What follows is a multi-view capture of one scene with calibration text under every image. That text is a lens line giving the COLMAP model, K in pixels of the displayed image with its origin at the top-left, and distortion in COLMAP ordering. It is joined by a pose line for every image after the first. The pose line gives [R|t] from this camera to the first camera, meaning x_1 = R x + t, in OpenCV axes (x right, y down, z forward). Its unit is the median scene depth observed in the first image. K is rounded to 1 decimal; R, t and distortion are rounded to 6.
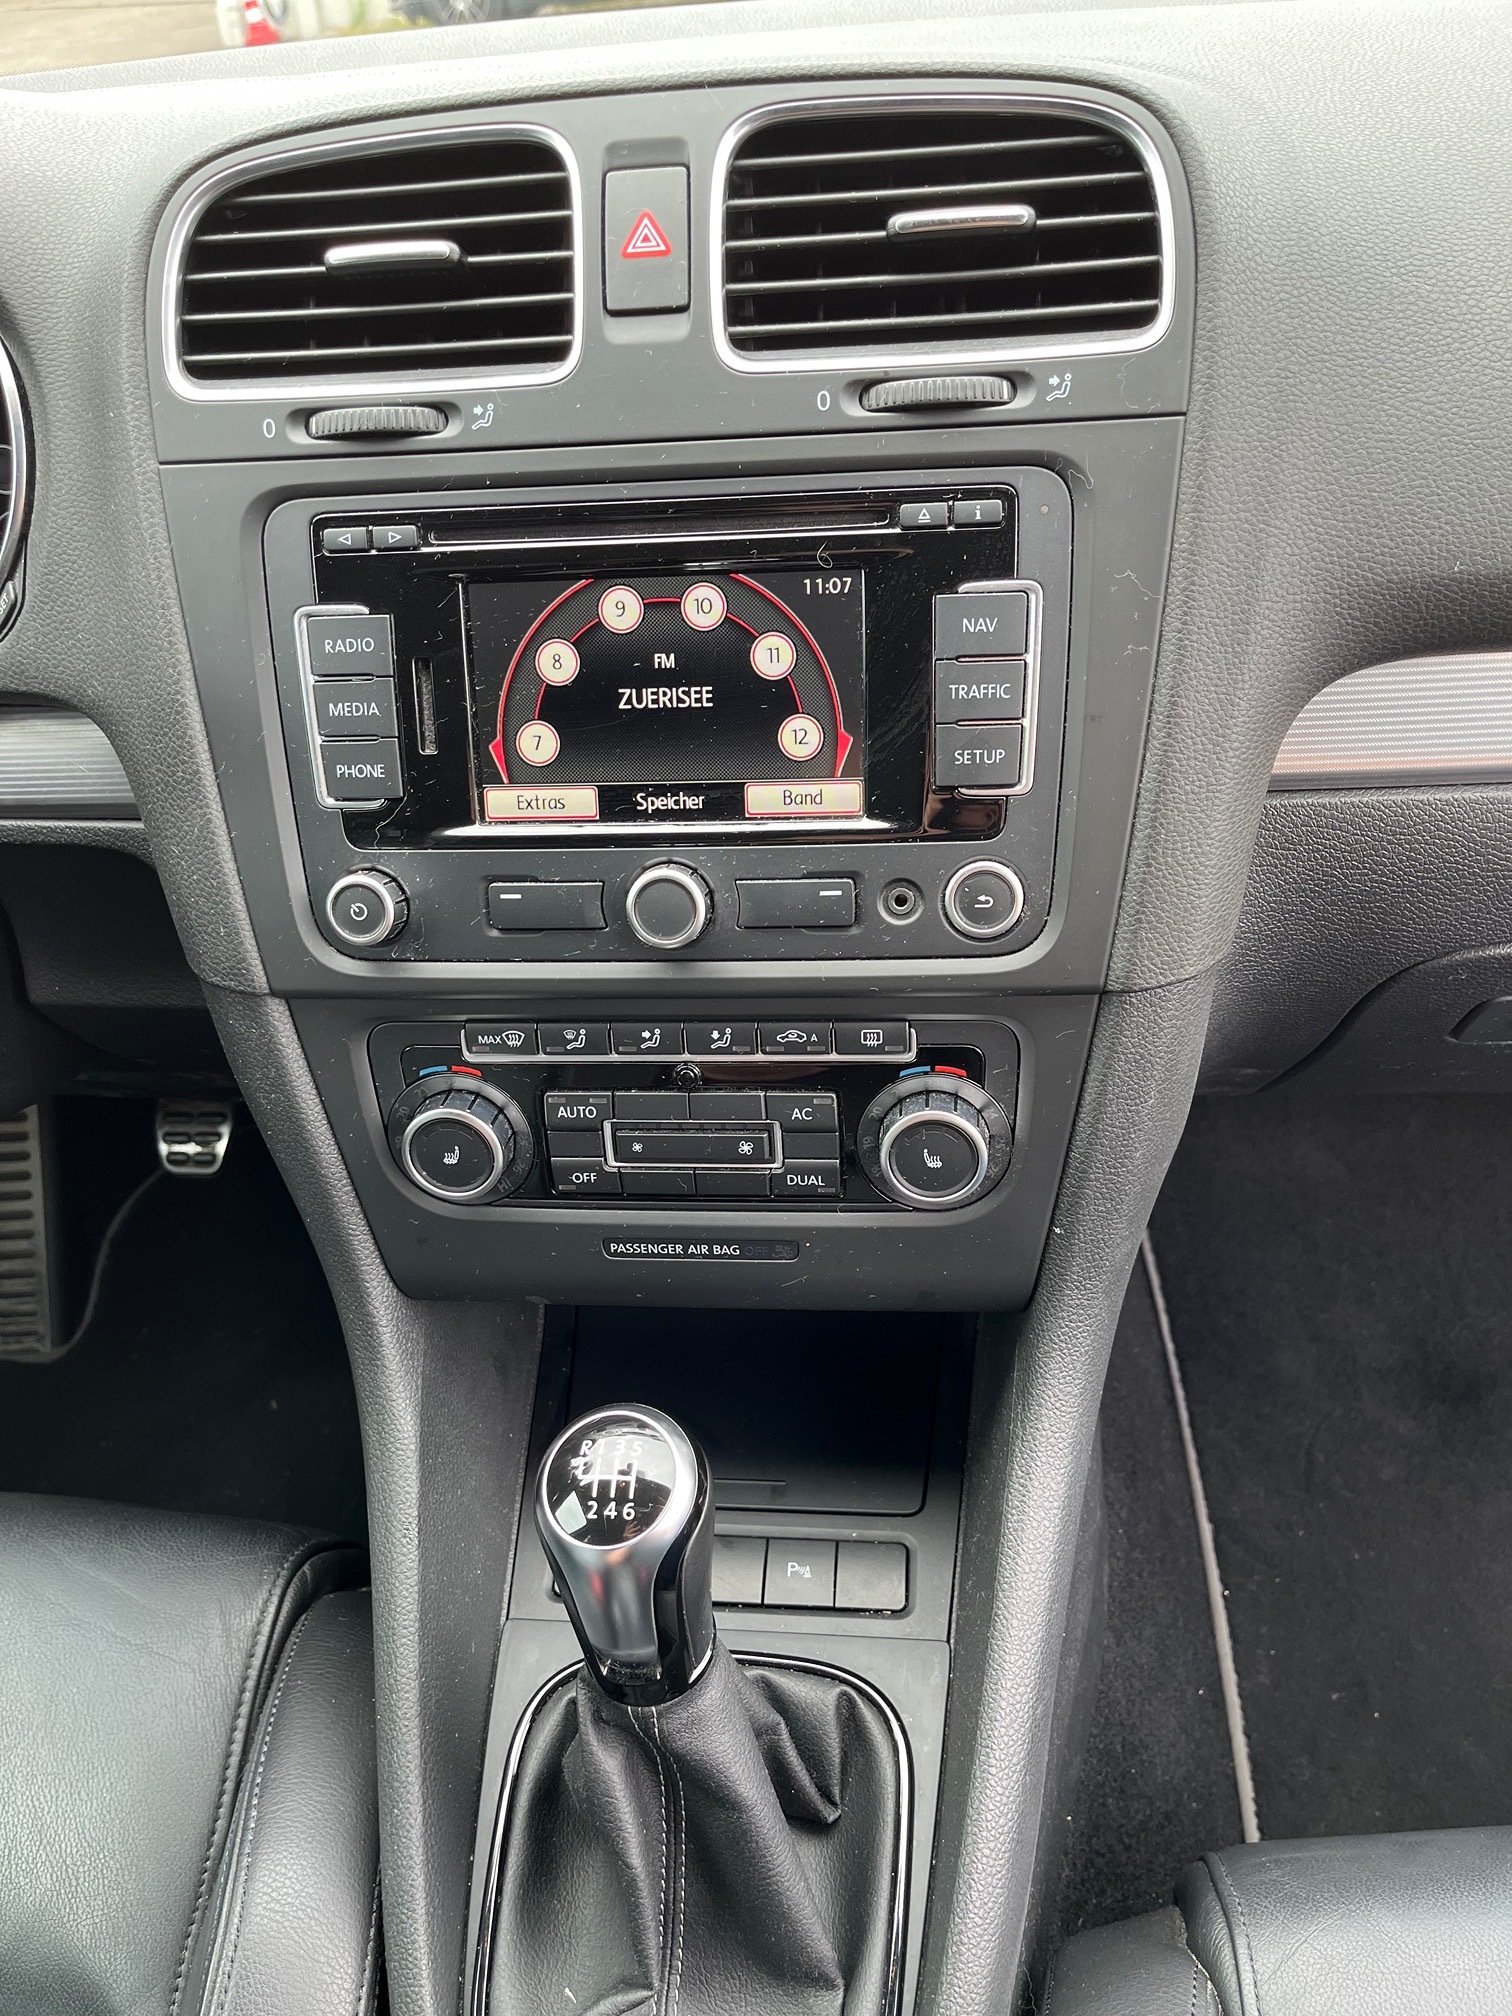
lens RADIAL K [[1517.7, 0, 755.3], [0, 1517.7, 1002.0], [0, 0, 1]] dist [-0.000788, -0.012275]
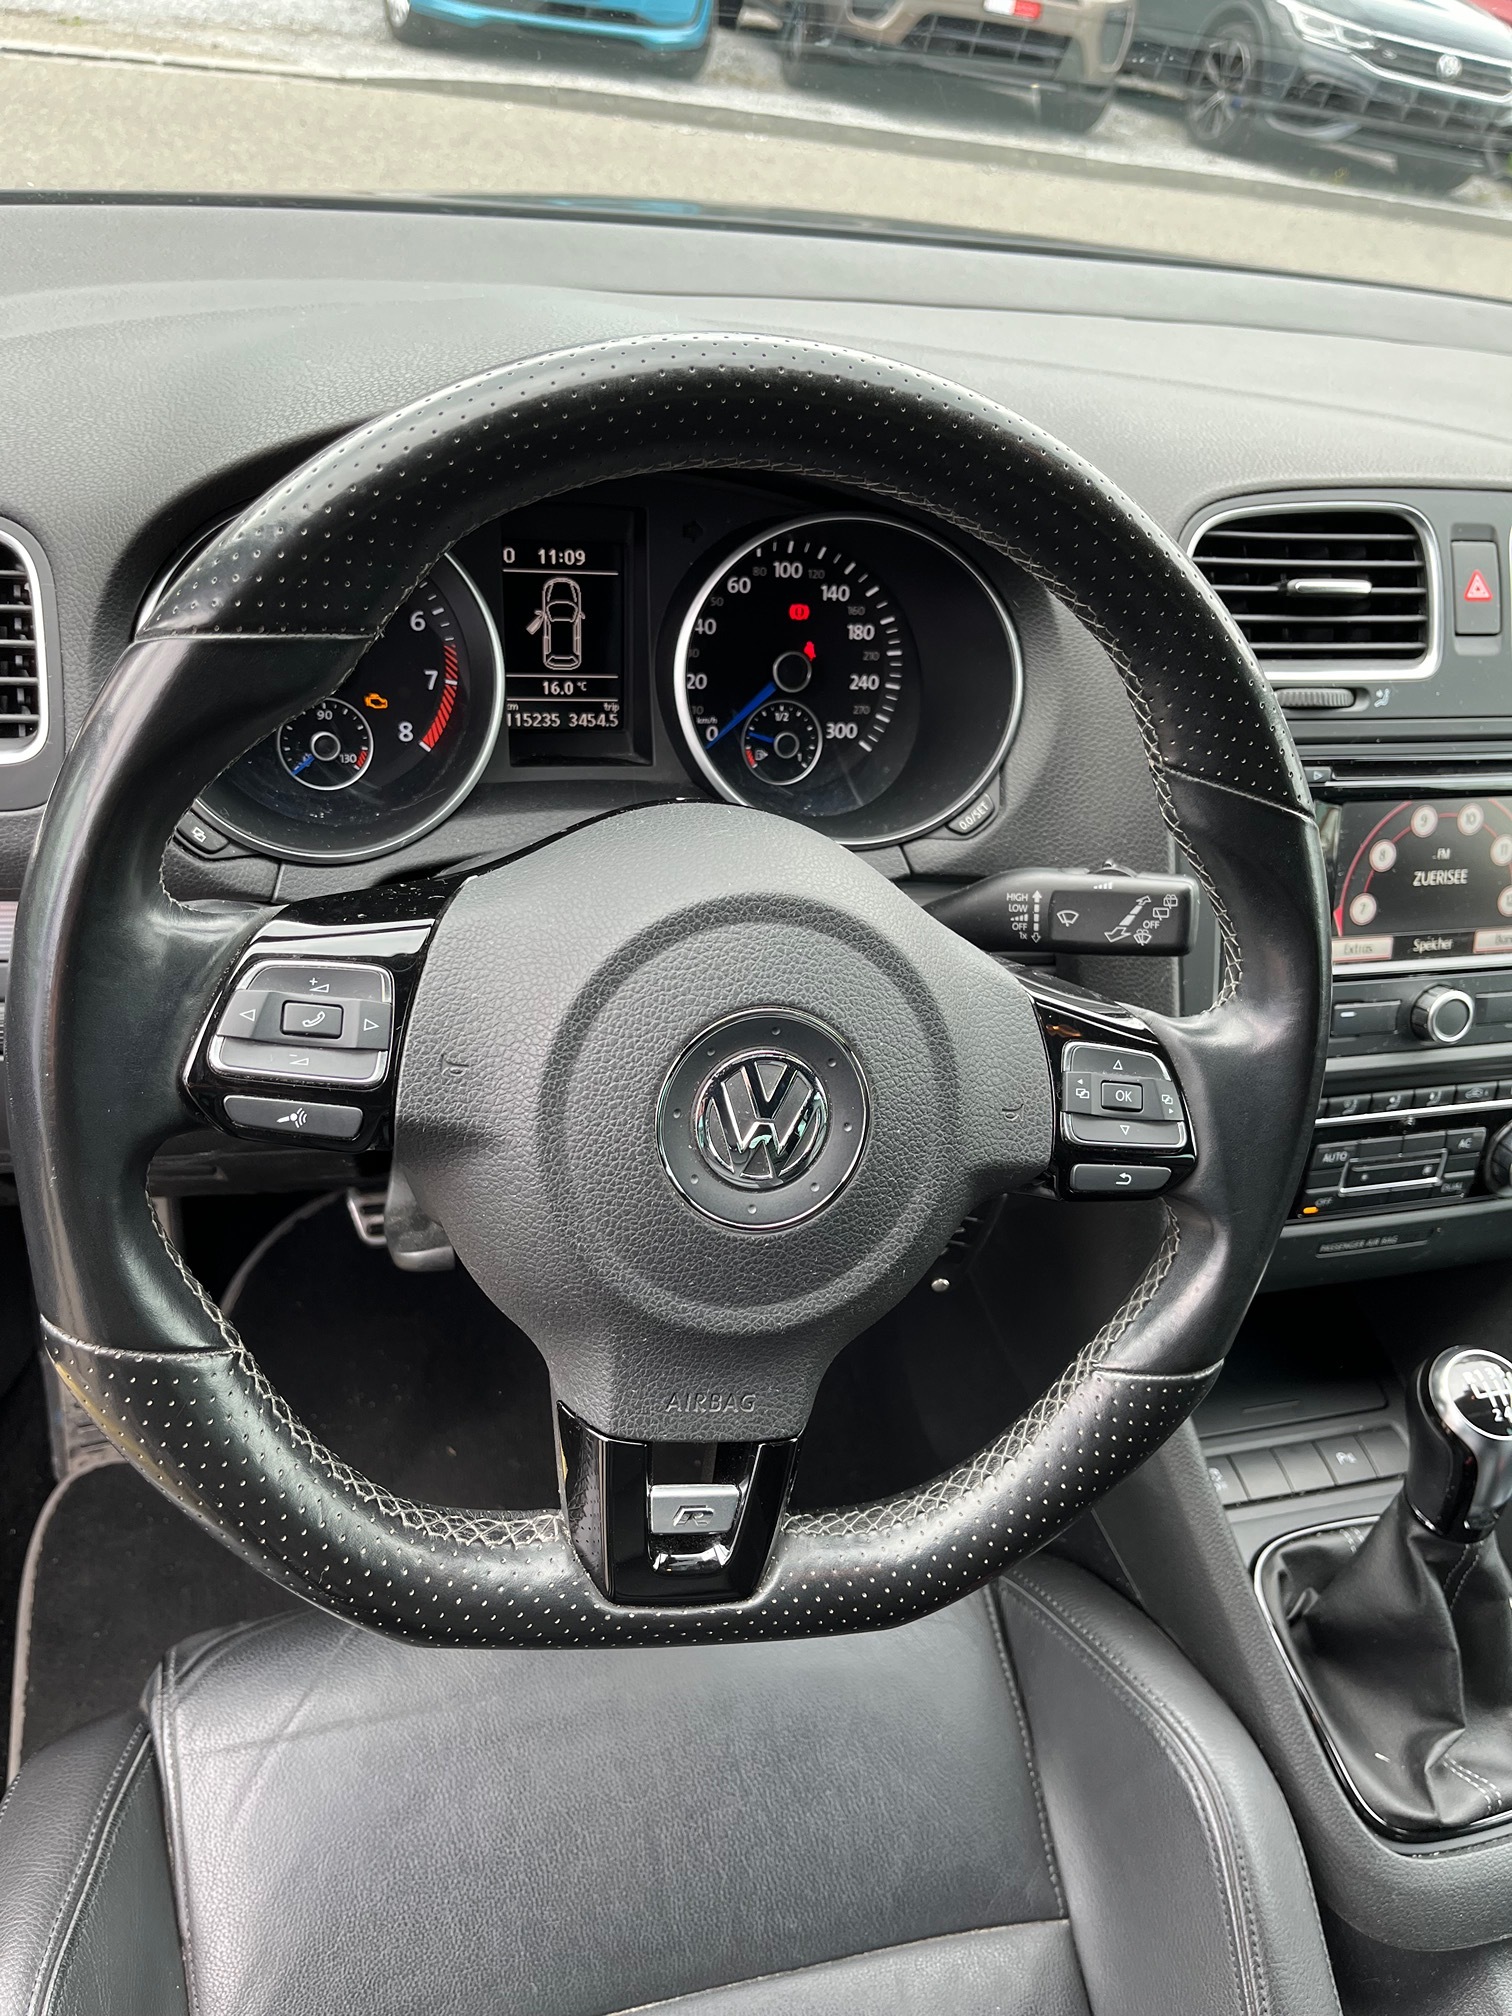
lens RADIAL K [[1517.7, 0, 761.4], [0, 1517.7, 1013.0], [0, 0, 1]] dist [-0.000788, -0.012275]
pose [[0.921440, -0.067150, 0.382674, -1.255912], [0.061782, 0.997743, 0.026314, -0.146320], [-0.383577, -0.000605, 0.923509, -0.131331]]
